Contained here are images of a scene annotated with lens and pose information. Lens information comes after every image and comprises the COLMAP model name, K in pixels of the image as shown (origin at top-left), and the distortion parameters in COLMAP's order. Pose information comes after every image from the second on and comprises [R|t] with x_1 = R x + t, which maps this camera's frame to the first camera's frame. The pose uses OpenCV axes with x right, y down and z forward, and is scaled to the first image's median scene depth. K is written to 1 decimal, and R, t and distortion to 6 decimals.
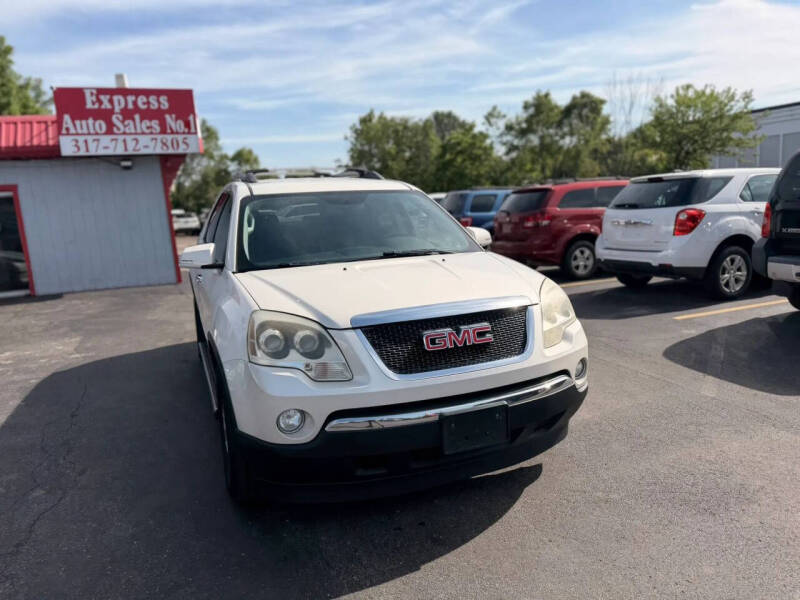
lens RADIAL K [[562.9, 0, 401.2], [0, 562.9, 306.2], [0, 0, 1]] dist [0.031713, -0.043257]
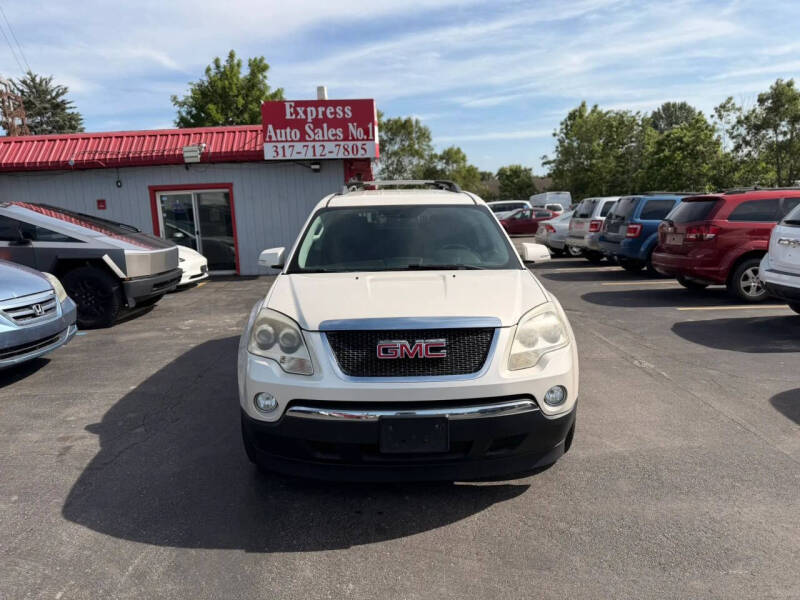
lens RADIAL K [[562.9, 0, 402.5], [0, 562.9, 306.1], [0, 0, 1]] dist [0.031713, -0.043257]
pose [[0.934314, 0.091257, -0.344572, 0.118203], [-0.089217, 0.995773, 0.021809, -0.013384], [0.345106, 0.010365, 0.938507, -0.008692]]
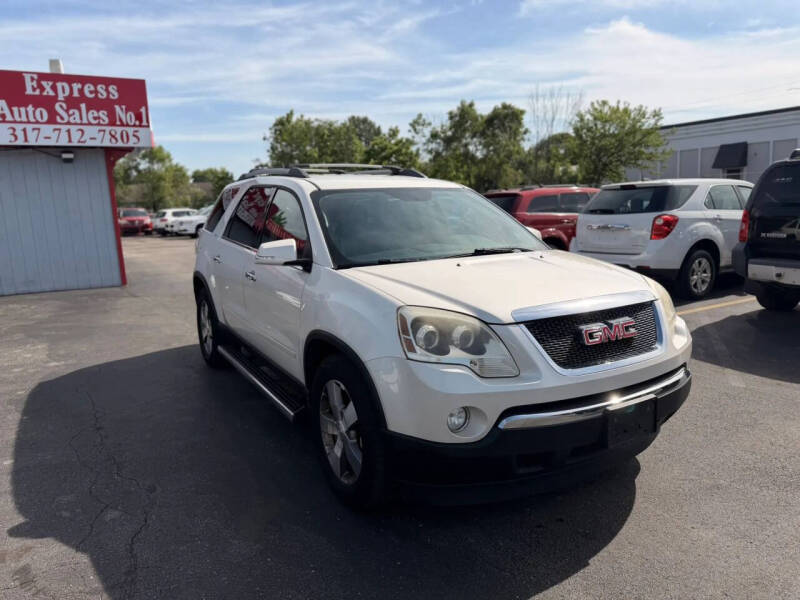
lens RADIAL K [[562.9, 0, 399.7], [0, 562.9, 299.7], [0, 0, 1]] dist [0.031713, -0.043257]
pose [[0.988553, -0.004356, 0.150813, -0.109581], [0.007199, 0.999806, -0.018311, 0.003667], [-0.150704, 0.019187, 0.988393, 0.013839]]
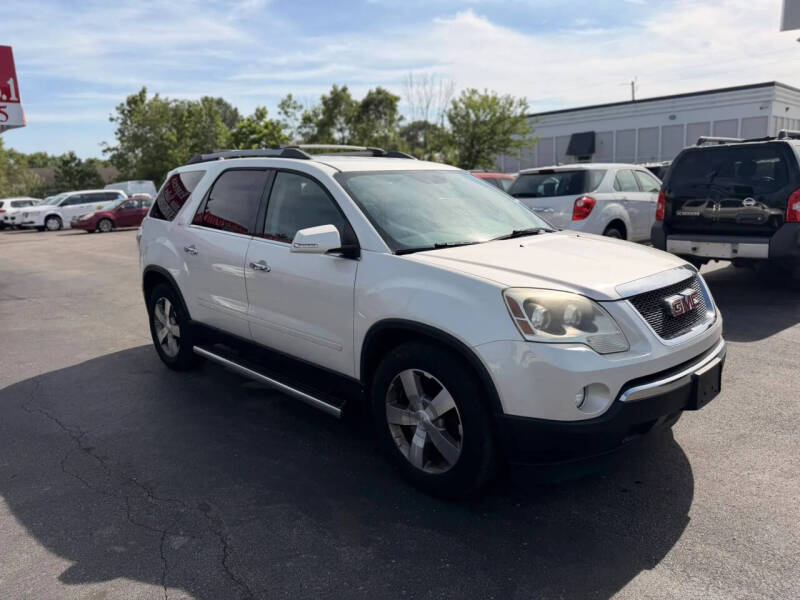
lens RADIAL K [[562.9, 0, 398.5], [0, 562.9, 303.8], [0, 0, 1]] dist [0.031713, -0.043257]
pose [[0.925769, -0.061384, 0.373073, -0.211248], [0.058264, 0.998108, 0.019643, 0.000930], [-0.373573, 0.003552, 0.927594, 0.050786]]
